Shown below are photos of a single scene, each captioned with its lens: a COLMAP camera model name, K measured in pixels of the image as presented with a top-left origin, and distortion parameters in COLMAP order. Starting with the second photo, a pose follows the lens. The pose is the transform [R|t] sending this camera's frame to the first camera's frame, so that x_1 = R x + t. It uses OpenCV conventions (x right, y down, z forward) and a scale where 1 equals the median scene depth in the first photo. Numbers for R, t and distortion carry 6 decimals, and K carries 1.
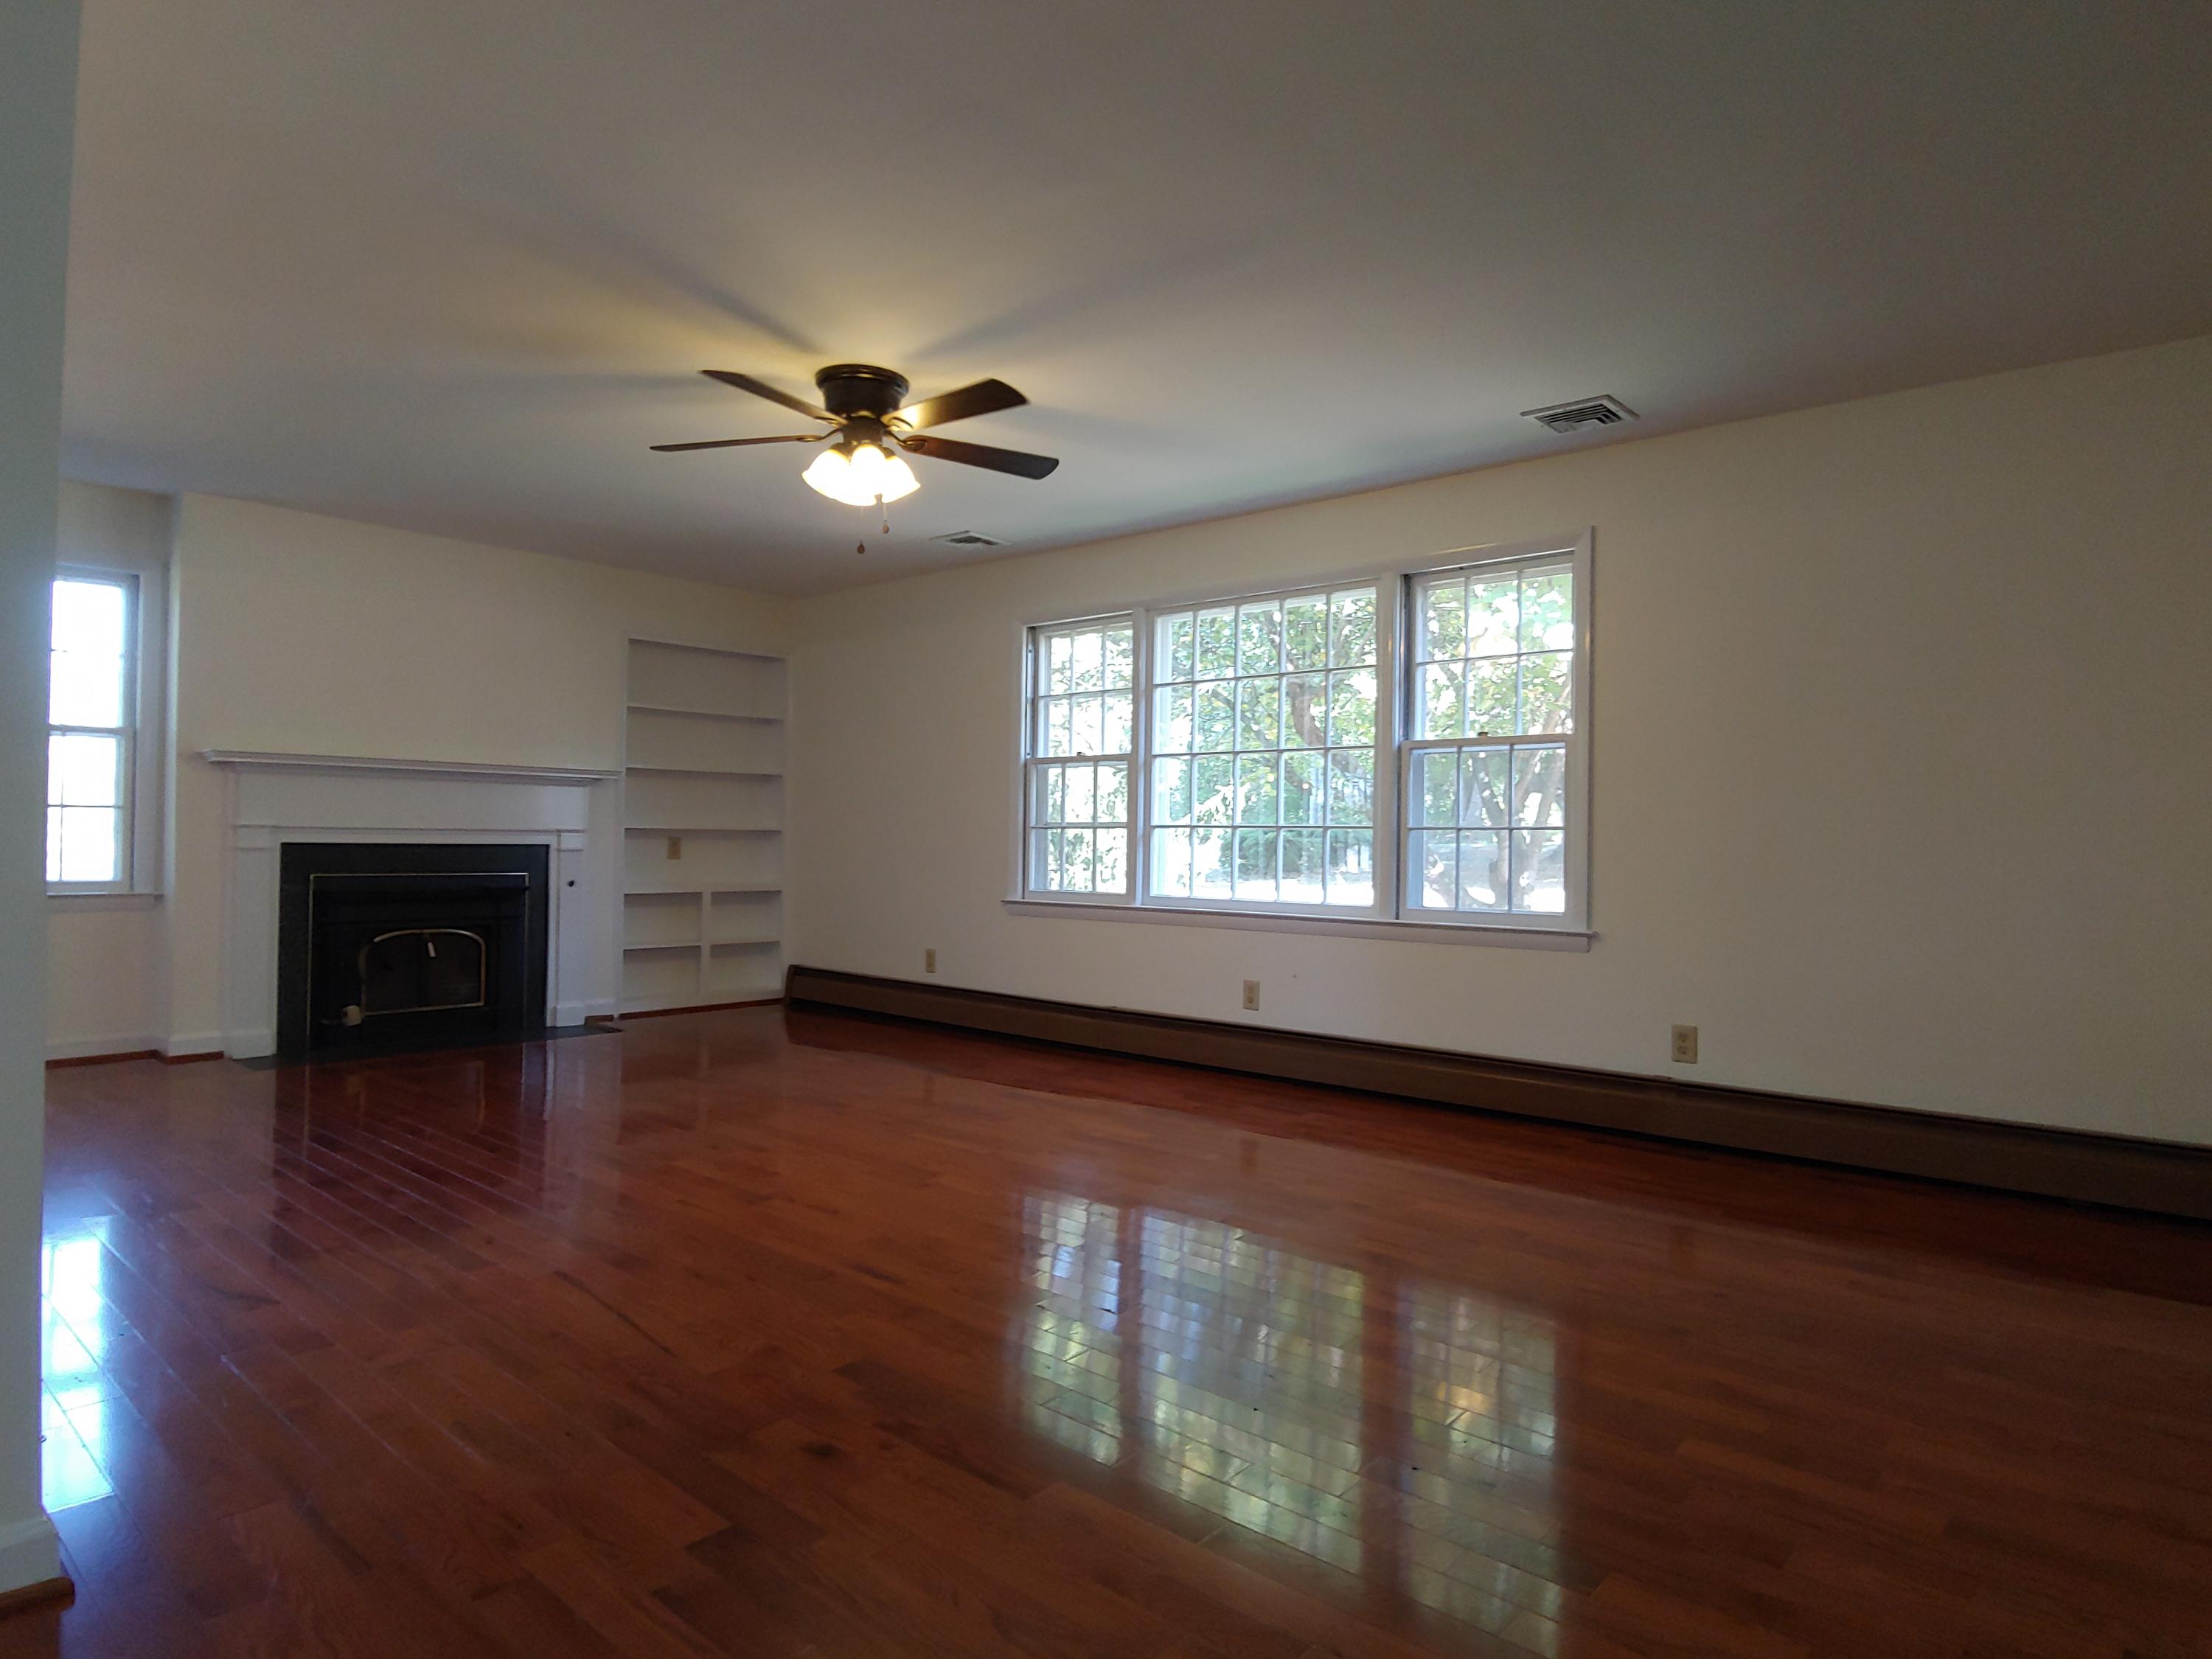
lens RADIAL K [[1245.7, 0, 1101.8], [0, 1245.7, 830.2], [0, 0, 1]] dist [-0.036371, -0.002603]
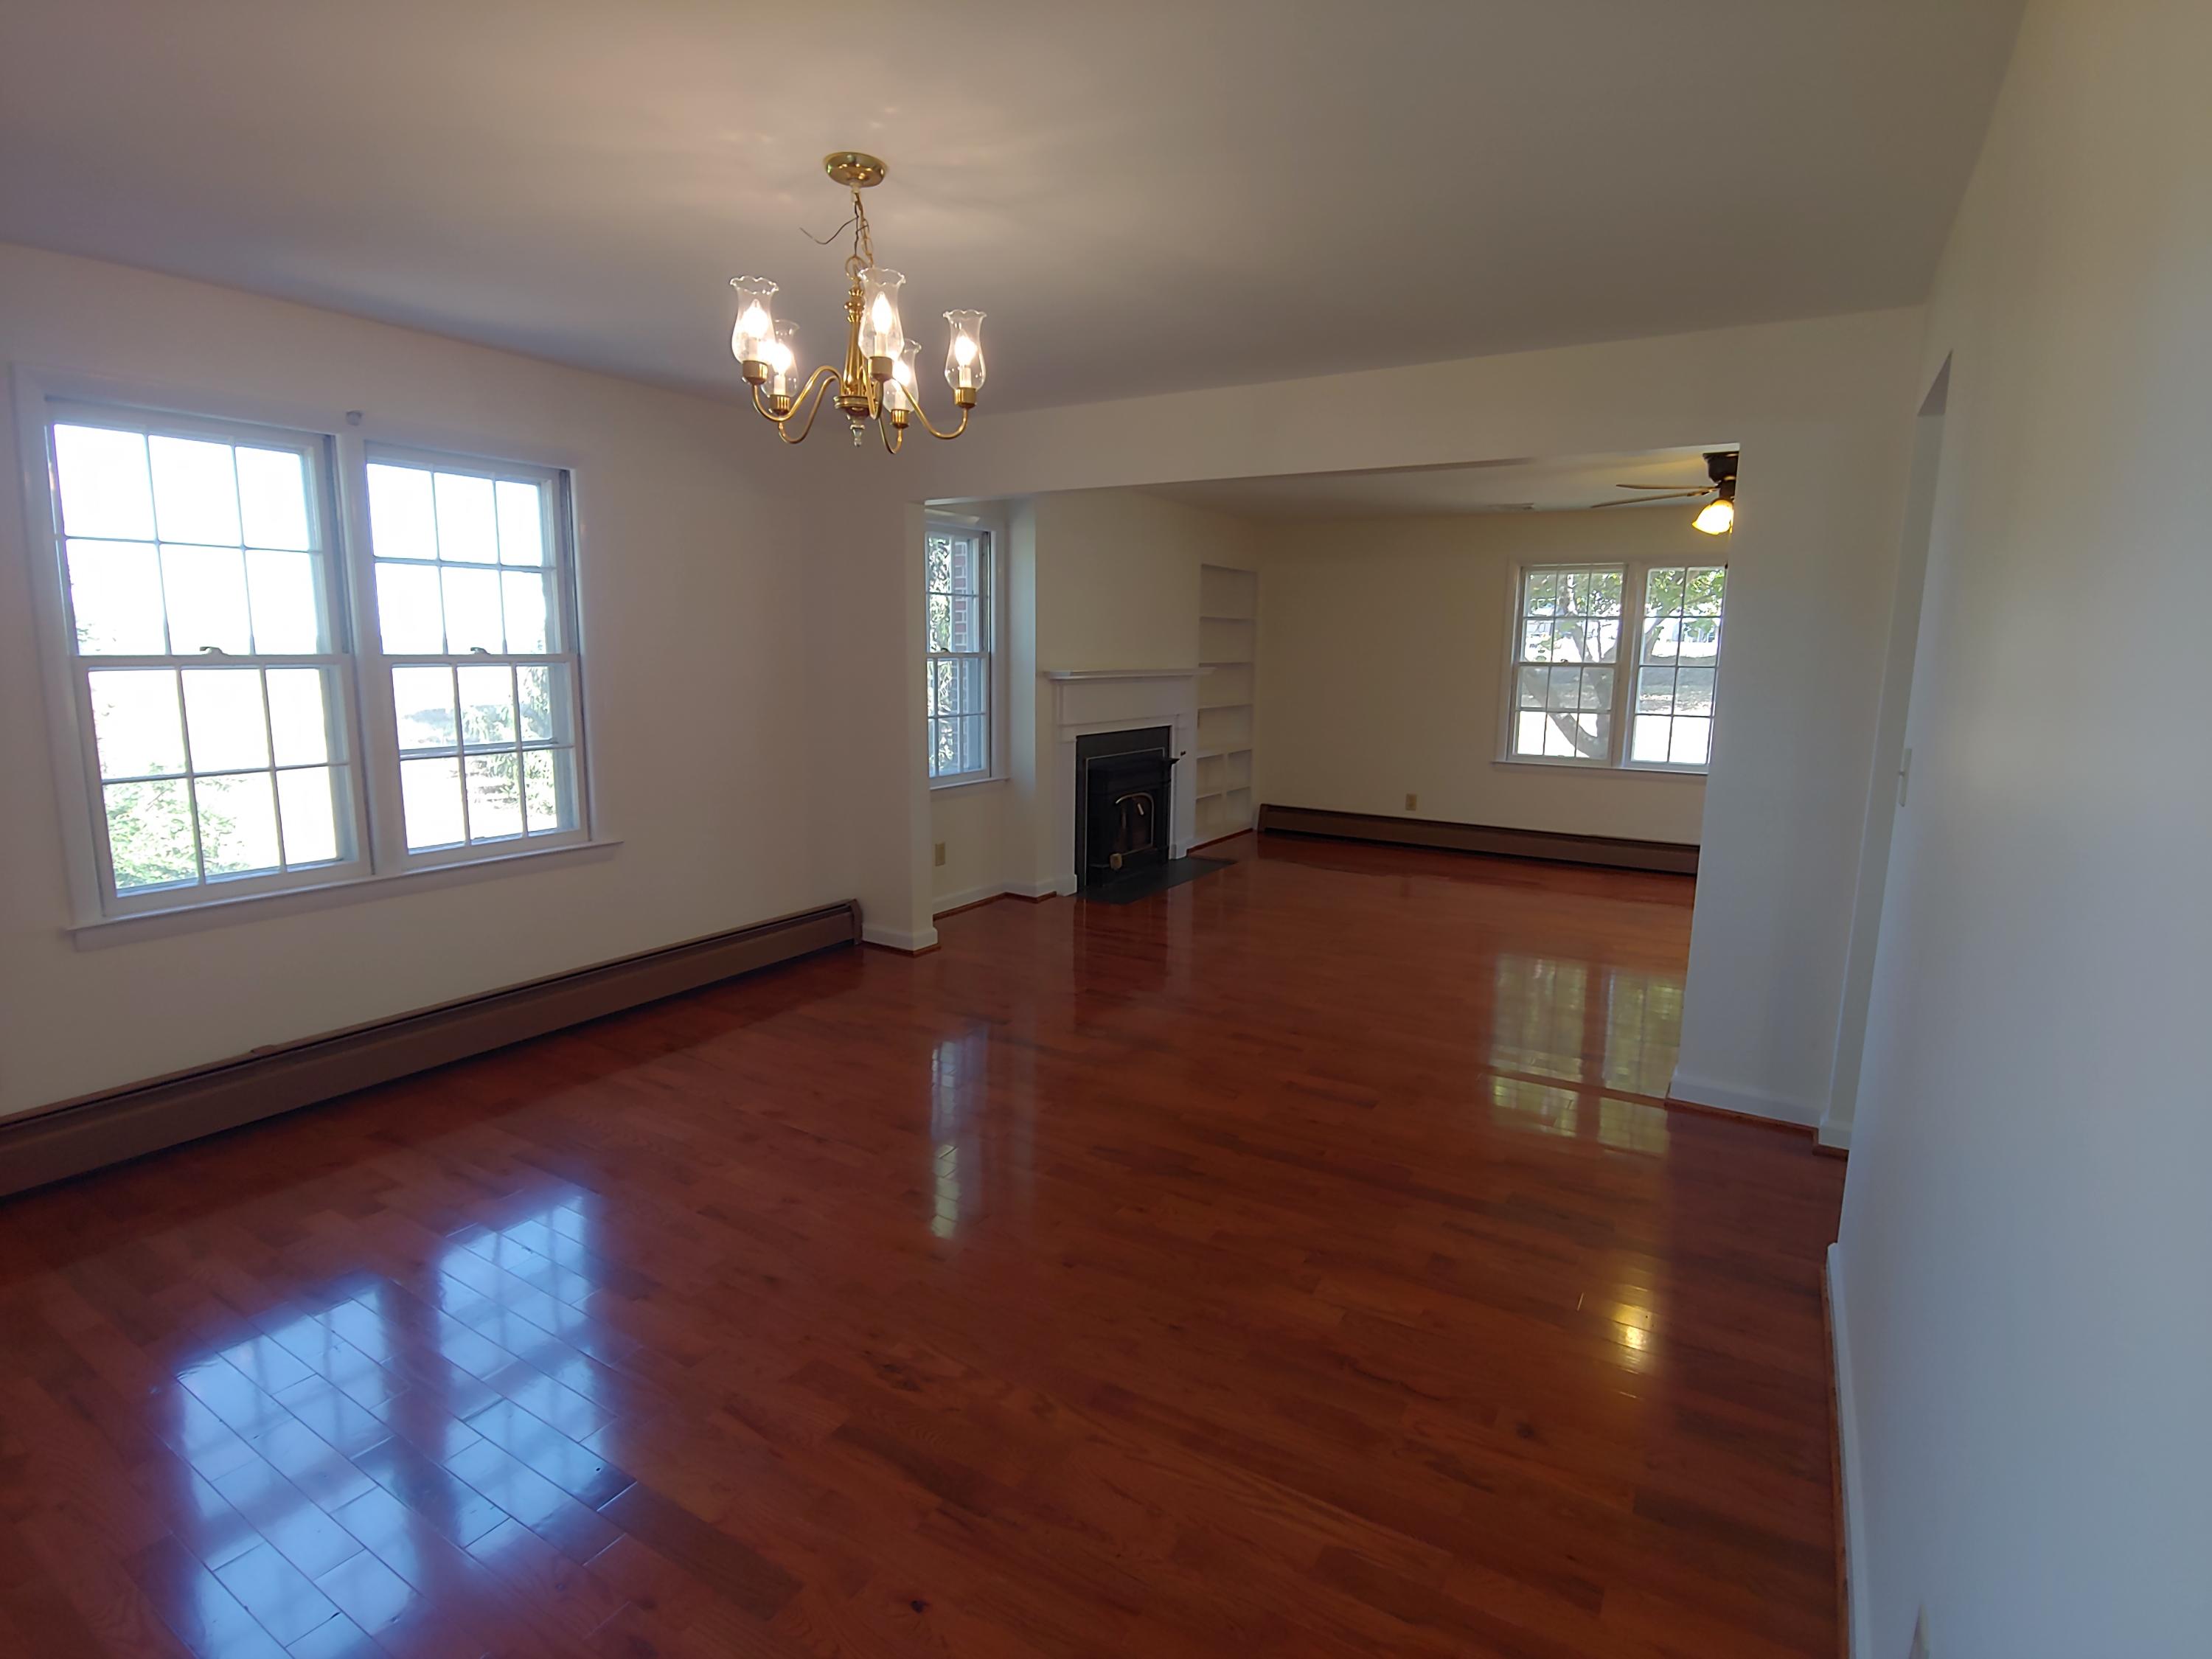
lens RADIAL K [[1107.8, 0, 1127.3], [0, 1107.8, 824.1], [0, 0, 1]] dist [0.001293, 0.001542]
pose [[0.986270, -0.028257, 0.162707, -0.696033], [0.000862, 0.986120, 0.166034, -0.082522], [-0.165140, -0.163614, 0.972604, -0.175975]]
